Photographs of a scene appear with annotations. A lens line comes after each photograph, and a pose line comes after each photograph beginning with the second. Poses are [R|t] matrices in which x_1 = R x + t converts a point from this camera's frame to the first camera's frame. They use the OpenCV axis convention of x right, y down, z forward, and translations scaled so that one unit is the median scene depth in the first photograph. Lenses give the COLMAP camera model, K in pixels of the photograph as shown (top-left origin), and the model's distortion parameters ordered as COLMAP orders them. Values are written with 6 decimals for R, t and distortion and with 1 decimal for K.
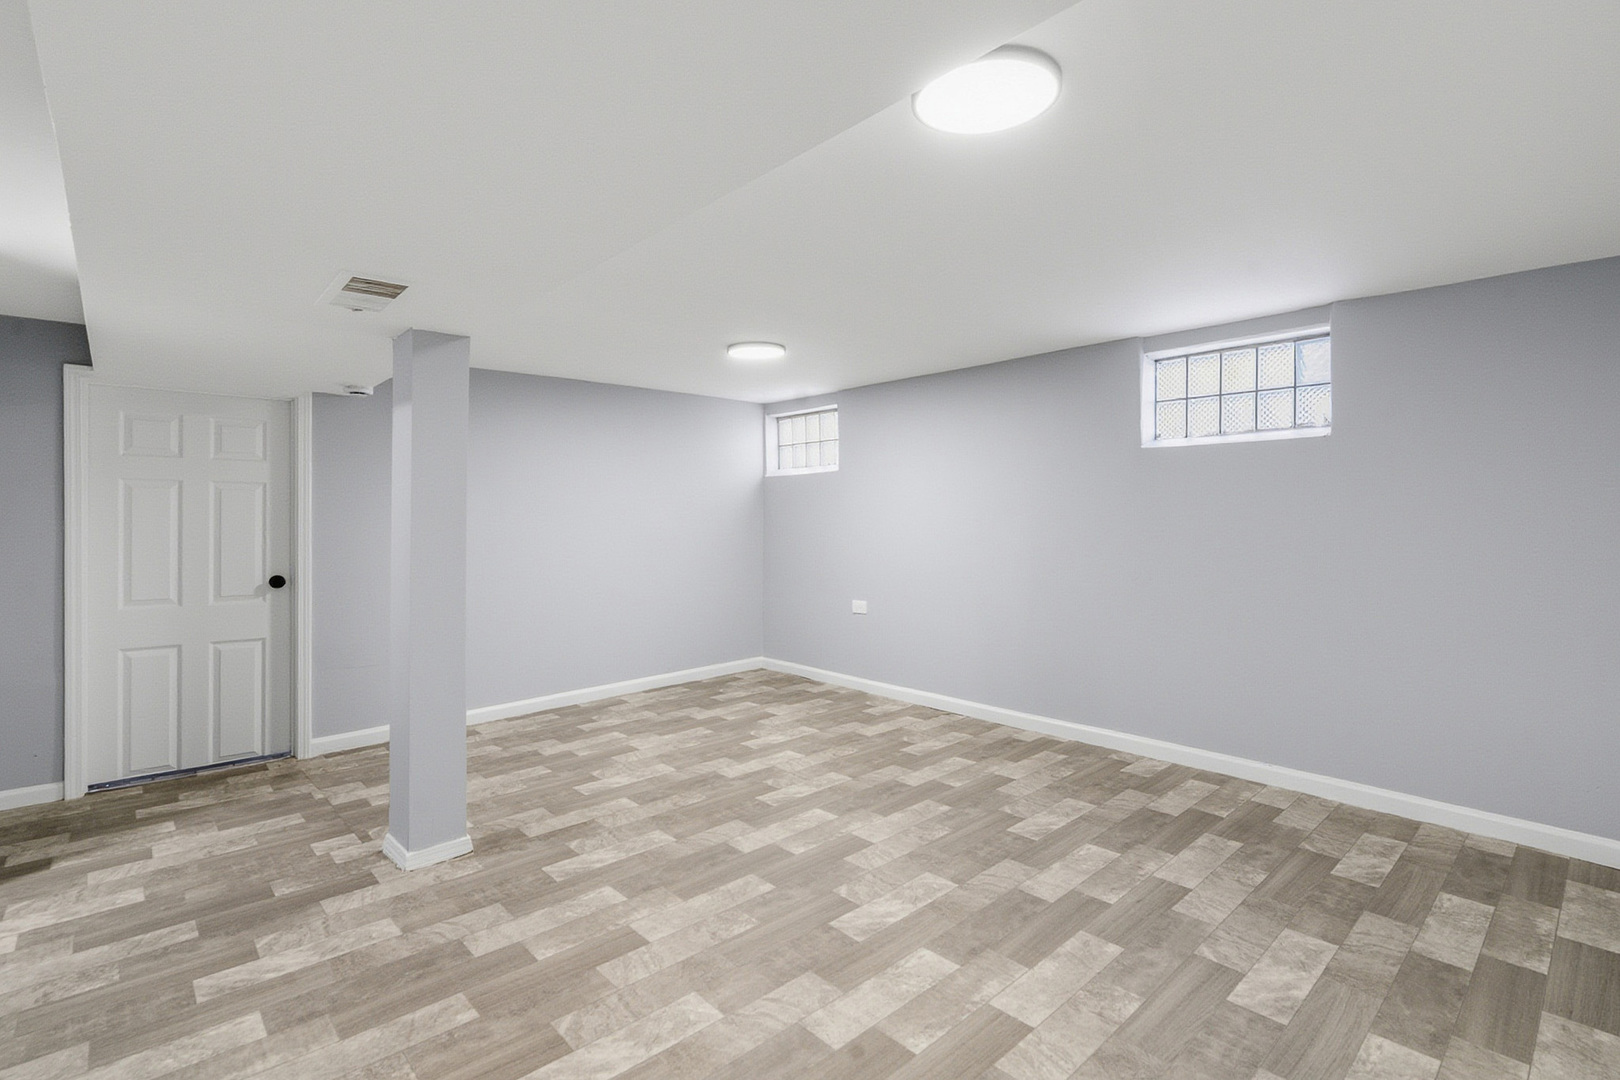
lens RADIAL K [[757.1, 0, 815.6], [0, 757.1, 574.6], [0, 0, 1]] dist [-0.013373, 0.000738]
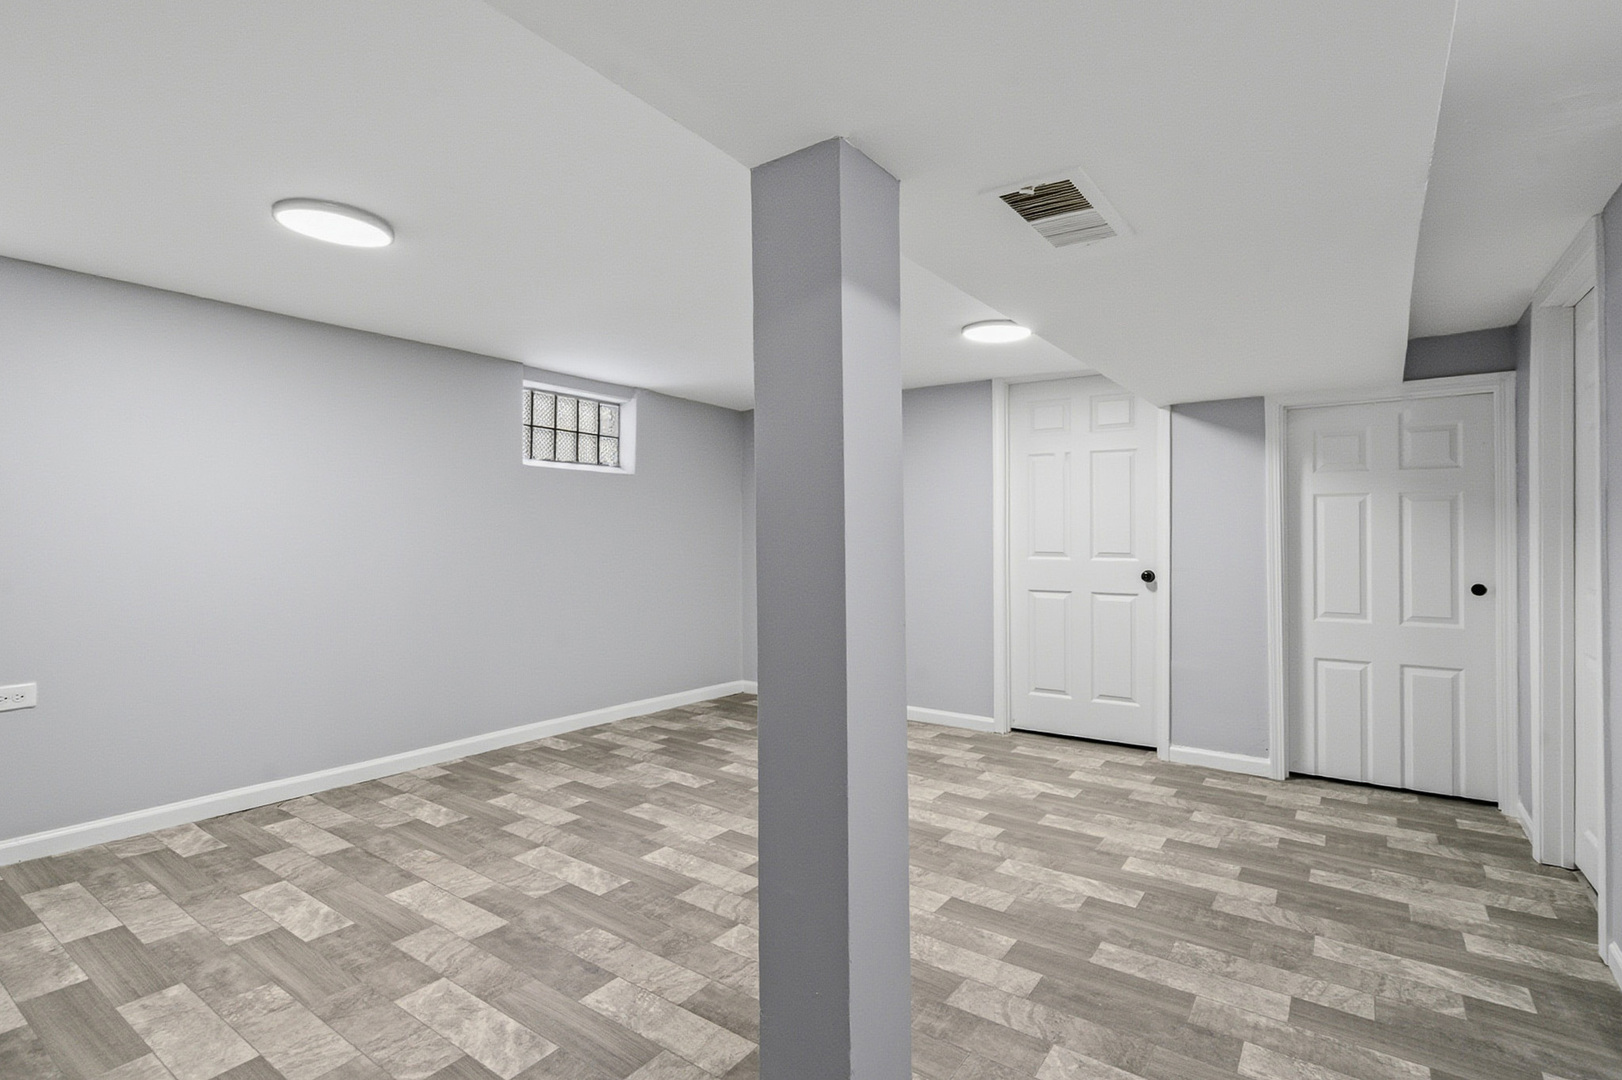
lens RADIAL K [[759.1, 0, 815.0], [0, 759.1, 542.8], [0, 0, 1]] dist [-0.000659, 0.000726]
pose [[-0.195052, -0.012267, 0.980716, -0.791755], [0.059149, 0.997955, 0.024246, -0.055906], [-0.979008, 0.062737, -0.193927, 0.844255]]
